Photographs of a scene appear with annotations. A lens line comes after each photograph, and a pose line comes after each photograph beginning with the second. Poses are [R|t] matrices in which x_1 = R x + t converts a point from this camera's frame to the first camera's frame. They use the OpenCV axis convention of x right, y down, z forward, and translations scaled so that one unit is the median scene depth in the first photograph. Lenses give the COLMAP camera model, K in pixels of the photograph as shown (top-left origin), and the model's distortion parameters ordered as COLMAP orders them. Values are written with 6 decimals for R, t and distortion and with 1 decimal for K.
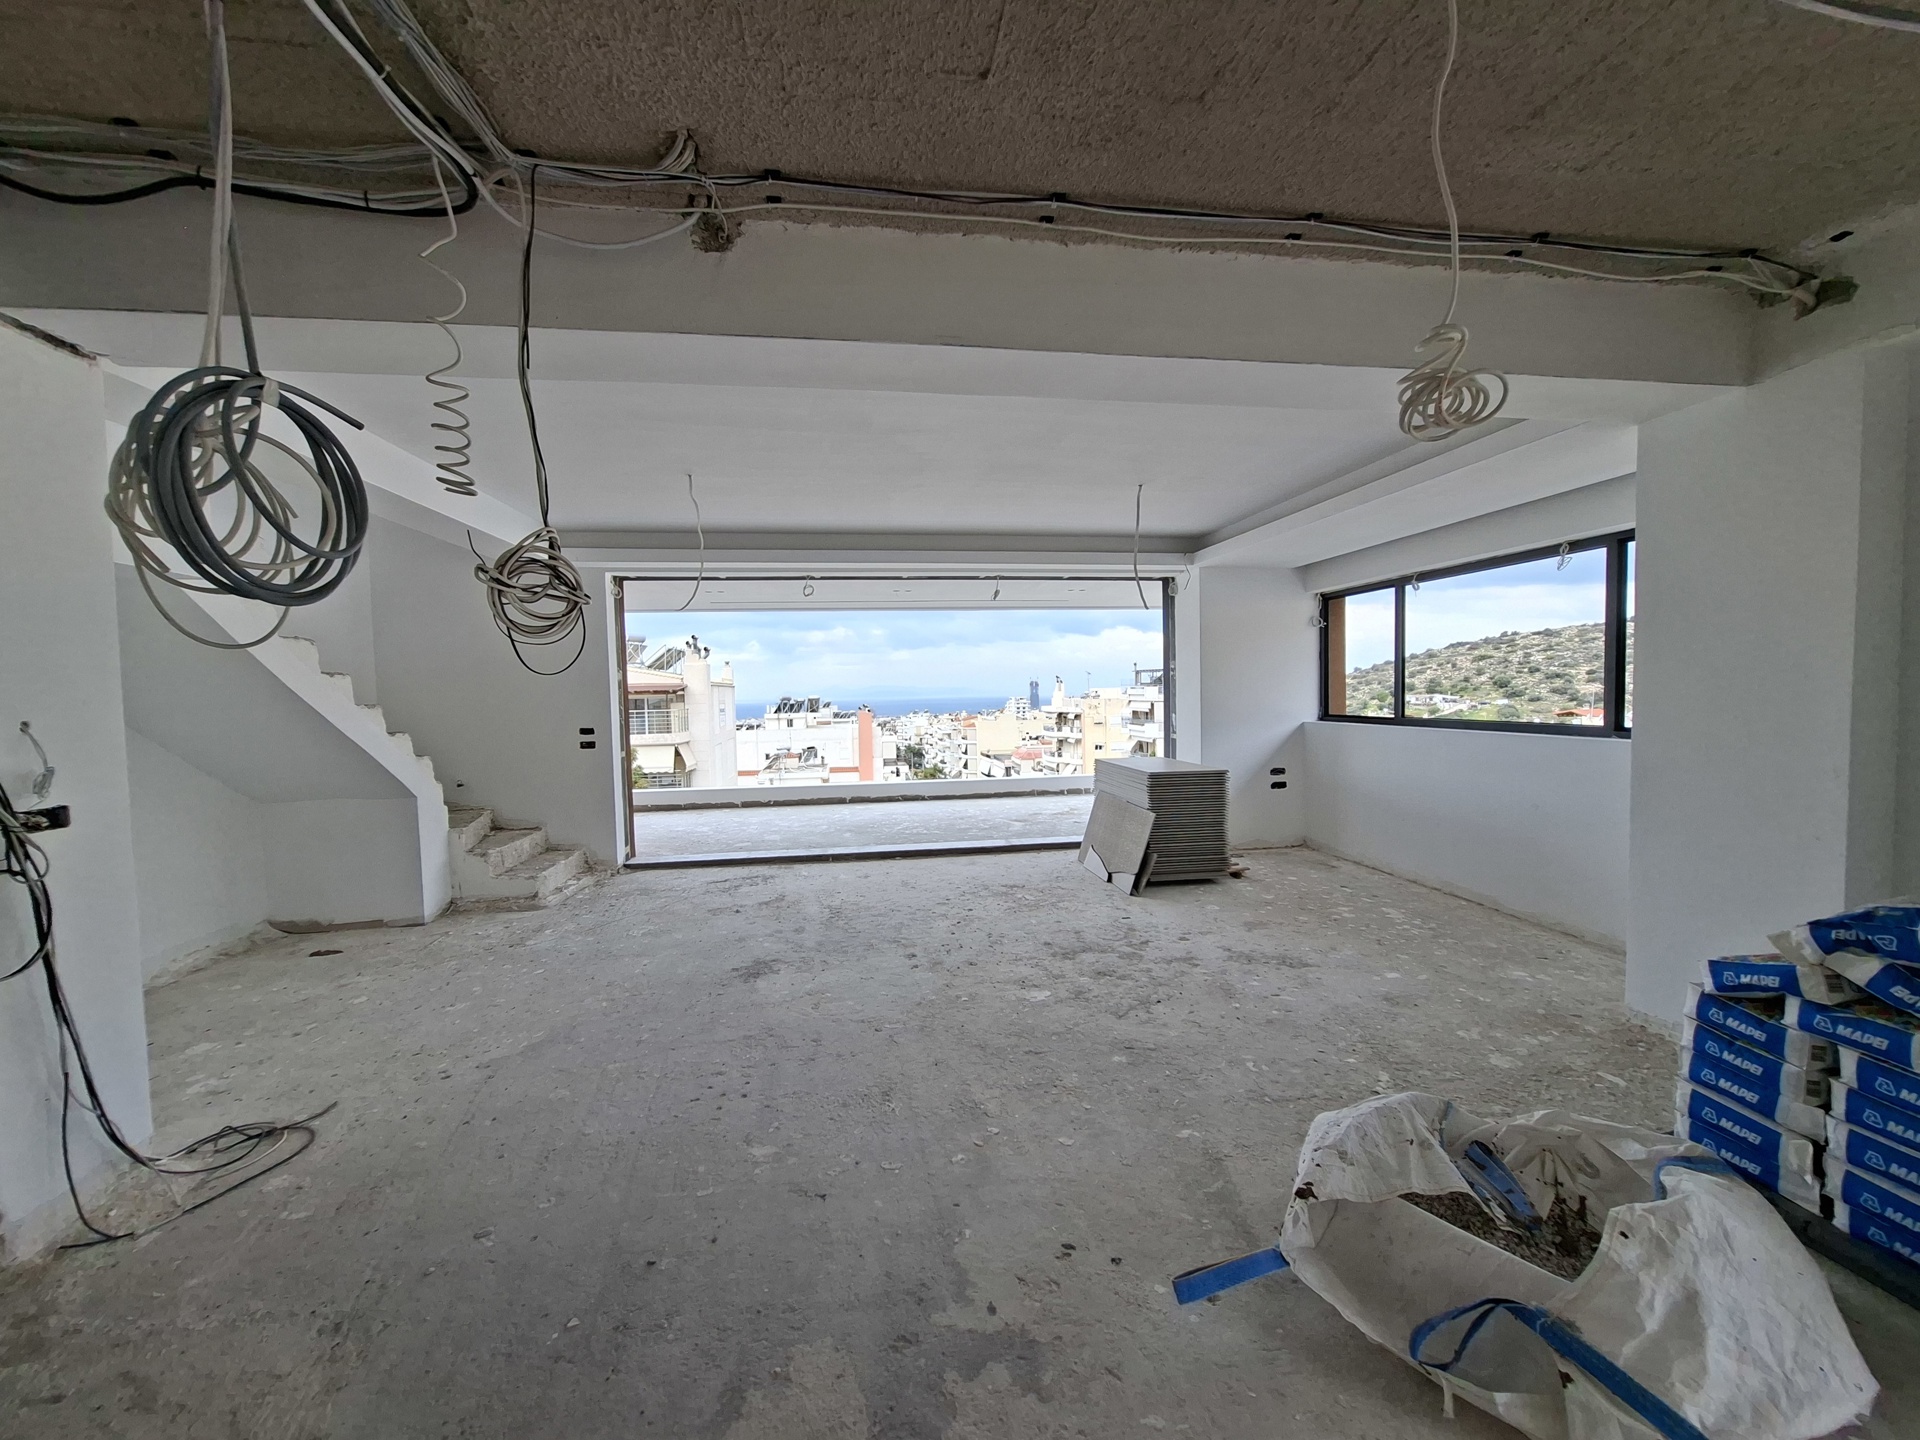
lens RADIAL K [[775.8, 0, 965.7], [0, 775.8, 736.5], [0, 0, 1]] dist [-0.005739, 0.000163]
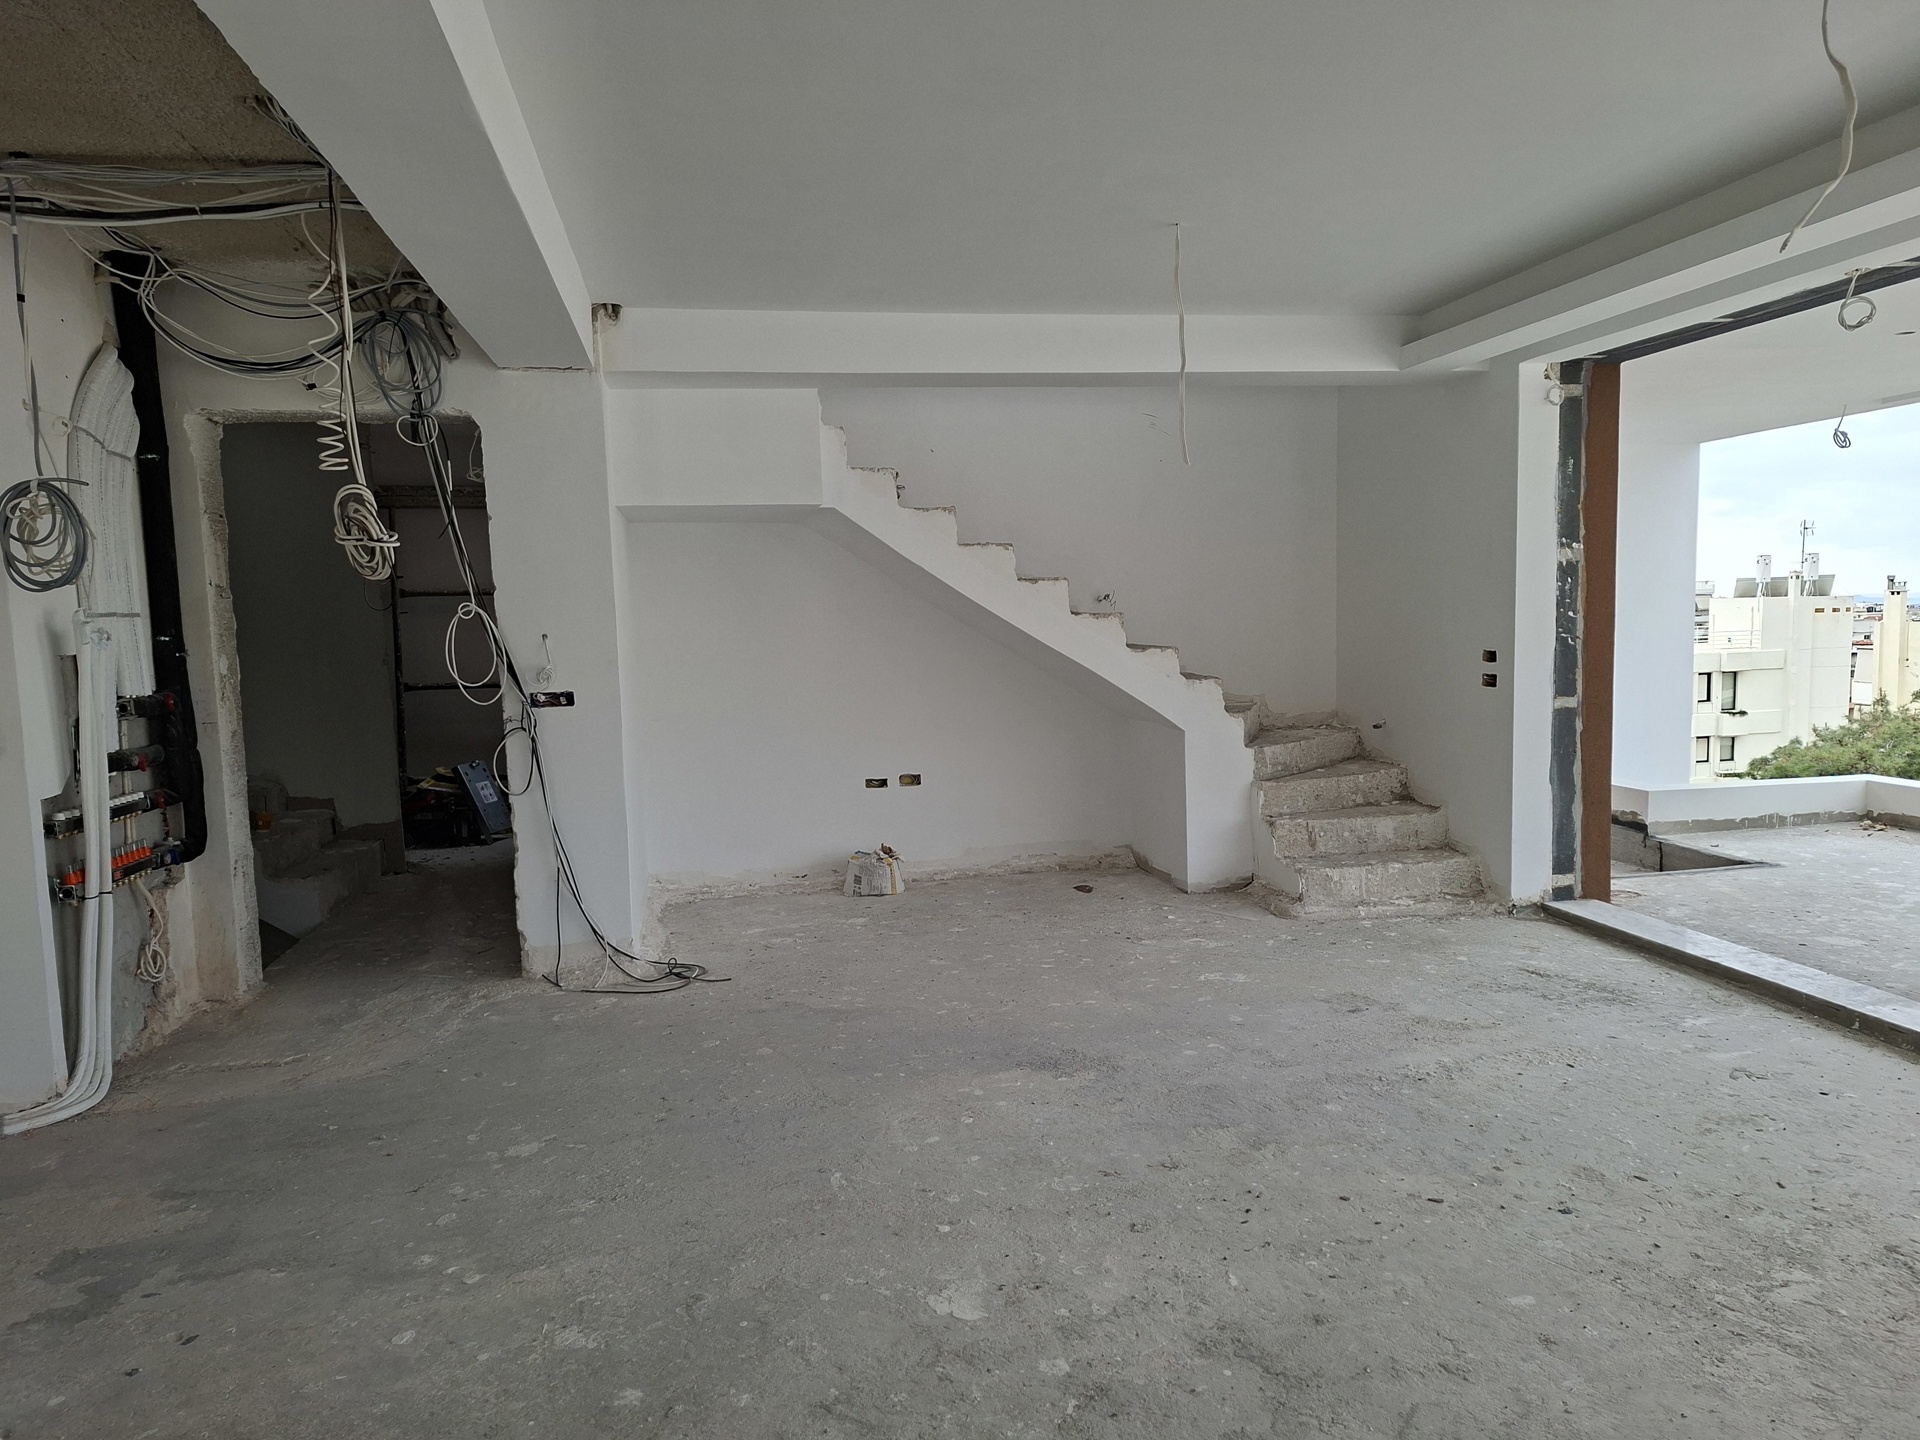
lens RADIAL K [[1321.9, 0, 965.5], [0, 1321.9, 762.9], [0, 0, 1]] dist [0.108826, -0.110874]
pose [[0.038180, 0.132605, -0.990433, 0.480536], [-0.031622, 0.990820, 0.131438, -0.045806], [0.998770, 0.026301, 0.042023, 0.564539]]
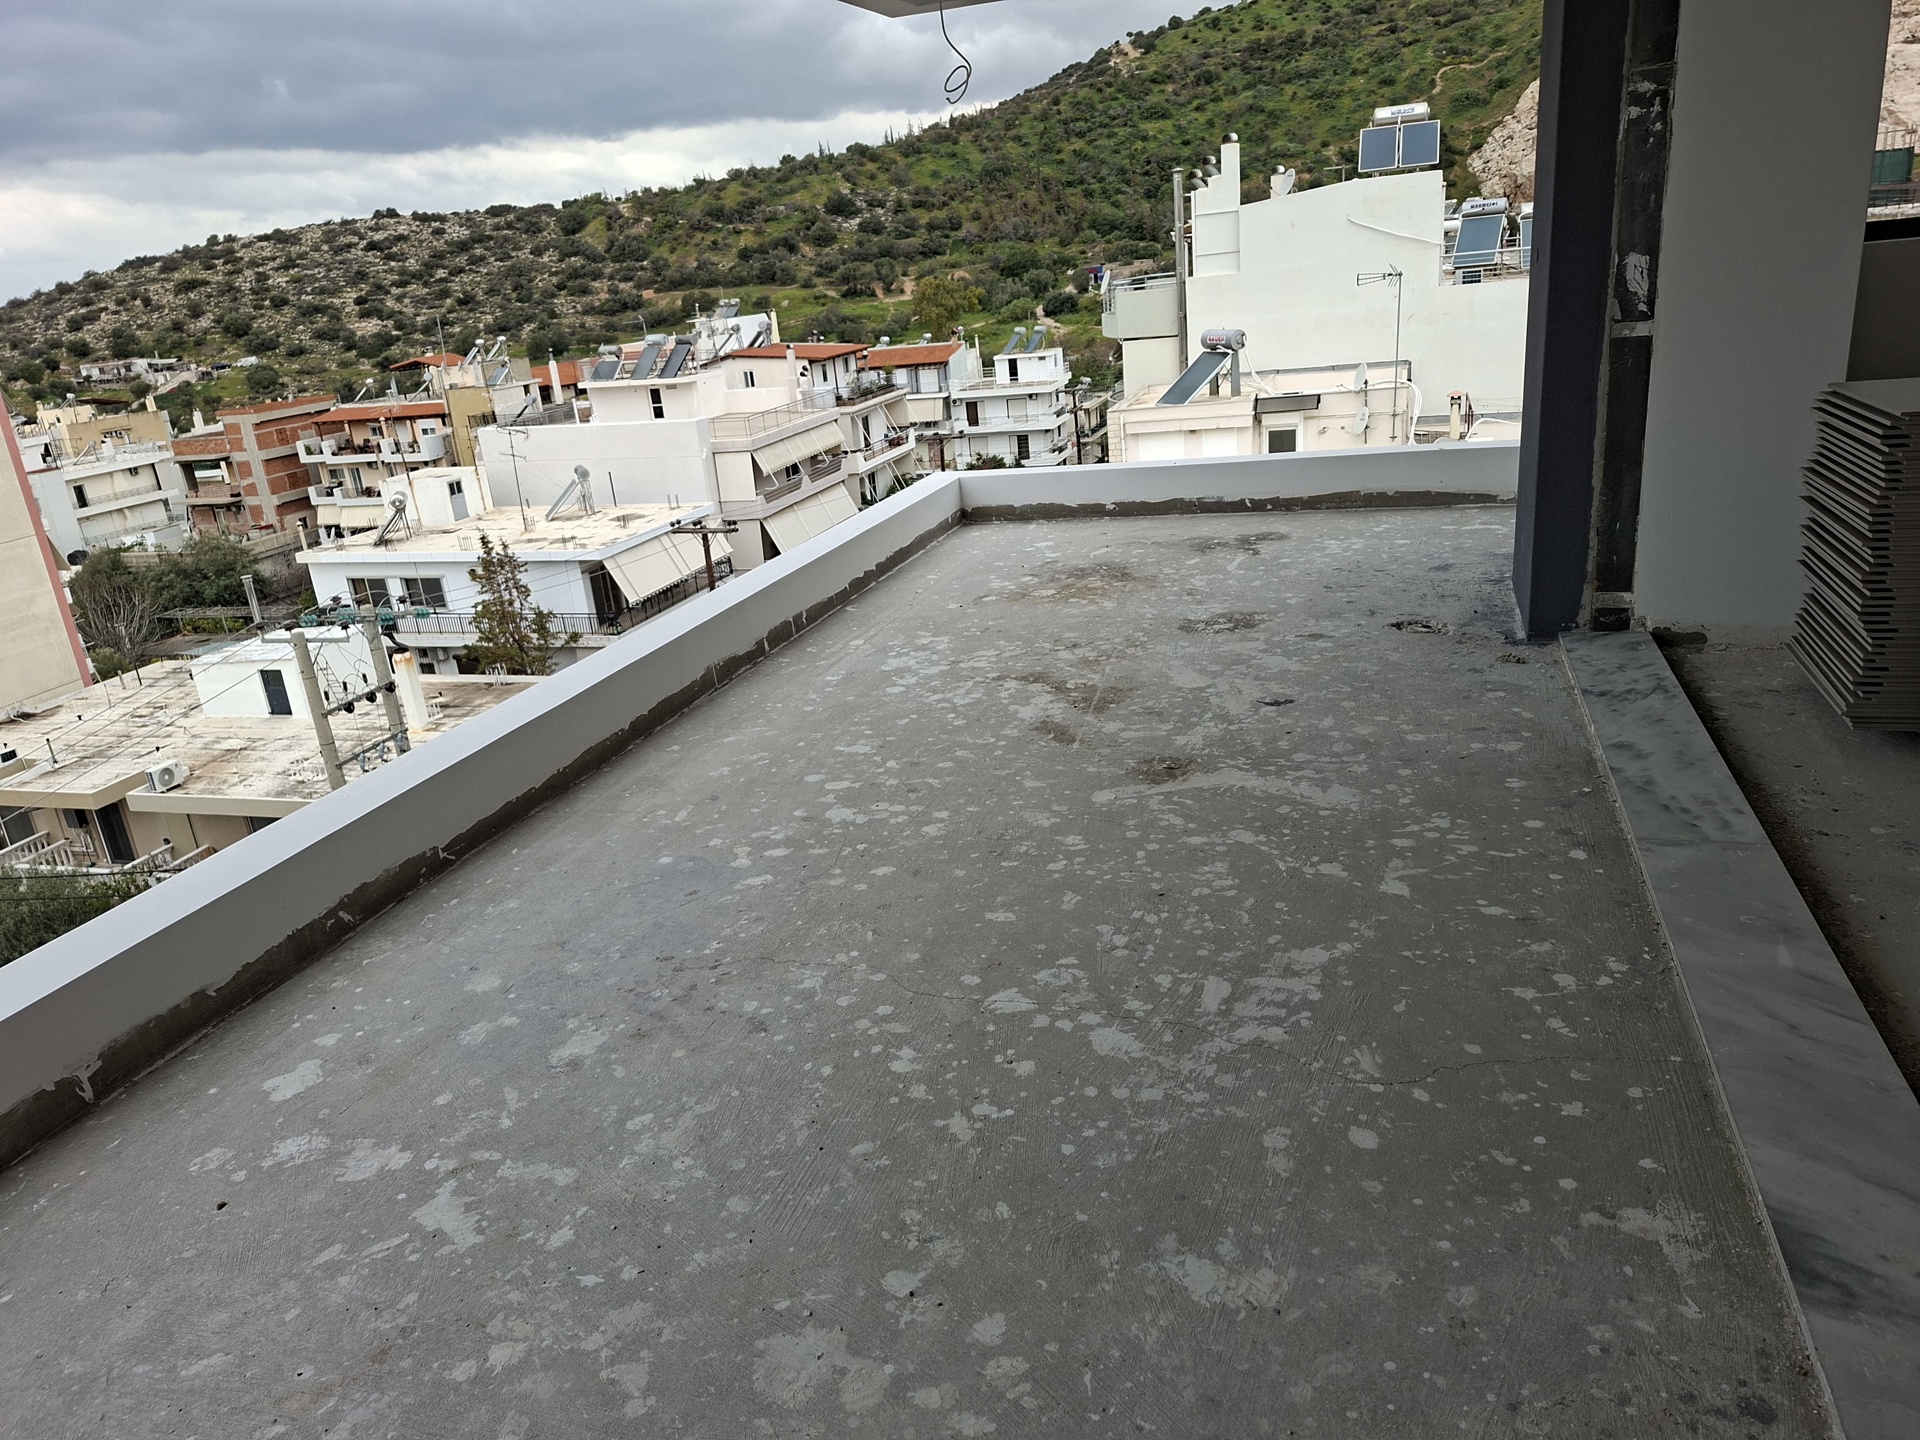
lens RADIAL K [[1325.0, 0, 960.0], [0, 1325.0, 720.0], [0, 0, 1]] dist [0.081396, -0.073834]
pose [[0.441985, -0.317591, 0.838919, -0.416189], [0.141627, 0.948203, 0.284347, -0.050848], [-0.885772, -0.006863, 0.464071, 1.131495]]
